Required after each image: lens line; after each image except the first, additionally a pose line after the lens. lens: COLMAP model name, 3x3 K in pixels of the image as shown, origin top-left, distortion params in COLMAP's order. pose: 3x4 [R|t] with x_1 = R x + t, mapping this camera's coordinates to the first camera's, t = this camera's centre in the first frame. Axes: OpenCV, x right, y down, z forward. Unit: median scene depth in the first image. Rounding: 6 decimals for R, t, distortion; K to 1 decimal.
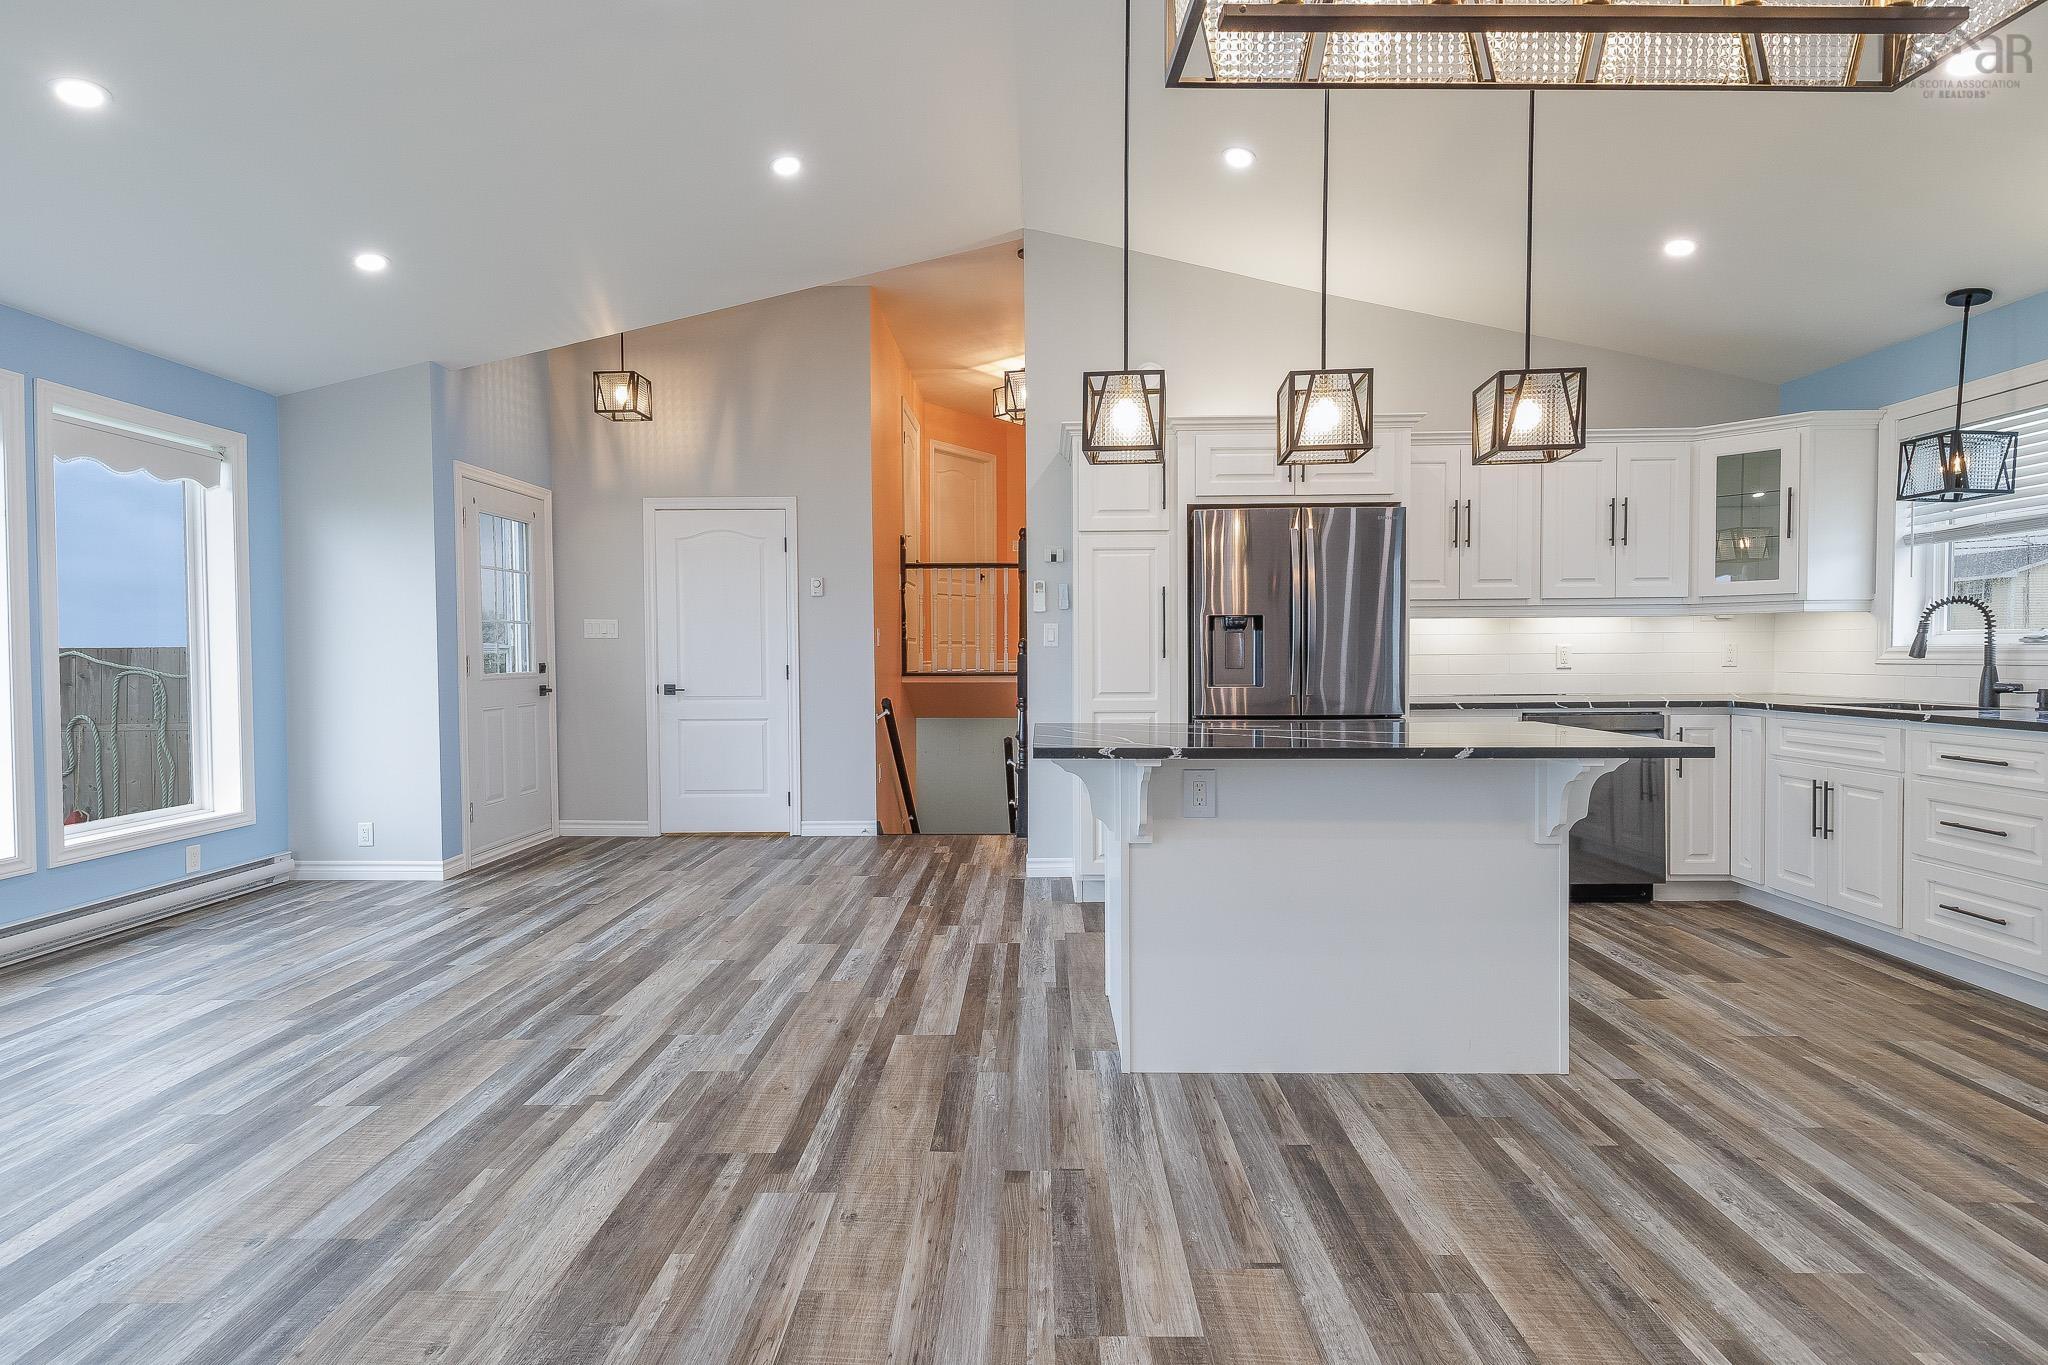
lens RADIAL K [[1003.6, 0, 1027.7], [0, 1003.6, 682.2], [0, 0, 1]] dist [0.025028, -0.009379]
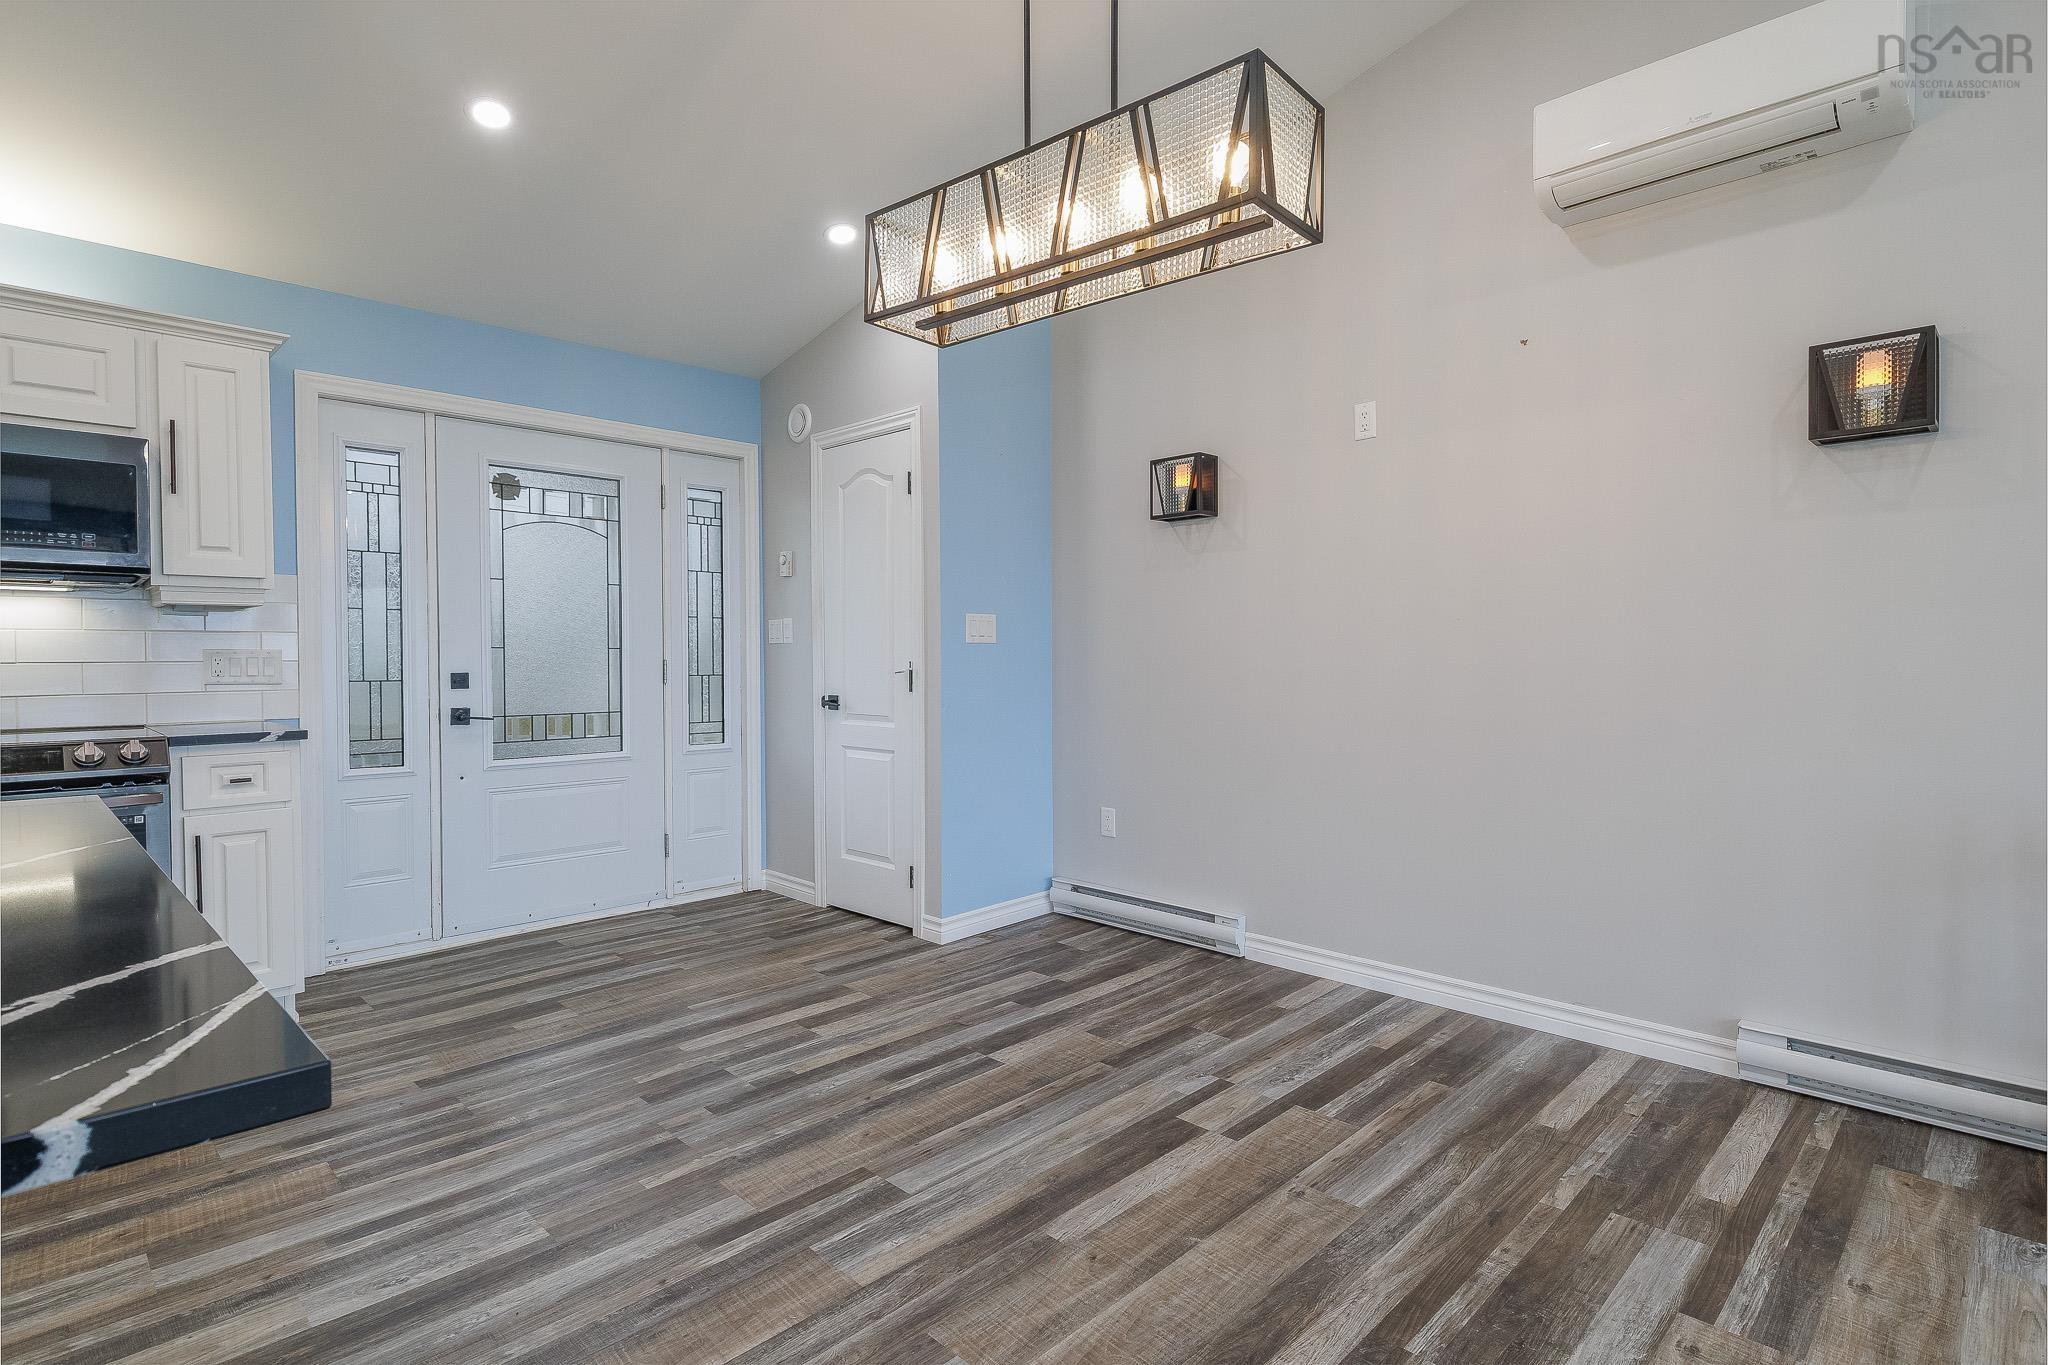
lens RADIAL K [[1025.8, 0, 1025.8], [0, 1025.8, 675.3], [0, 0, 1]] dist [0.023217, -0.003564]
pose [[-0.715720, -0.005116, 0.698369, -0.173813], [0.028177, 0.998947, 0.036195, -0.016430], [-0.697819, 0.045584, -0.714822, 0.665848]]
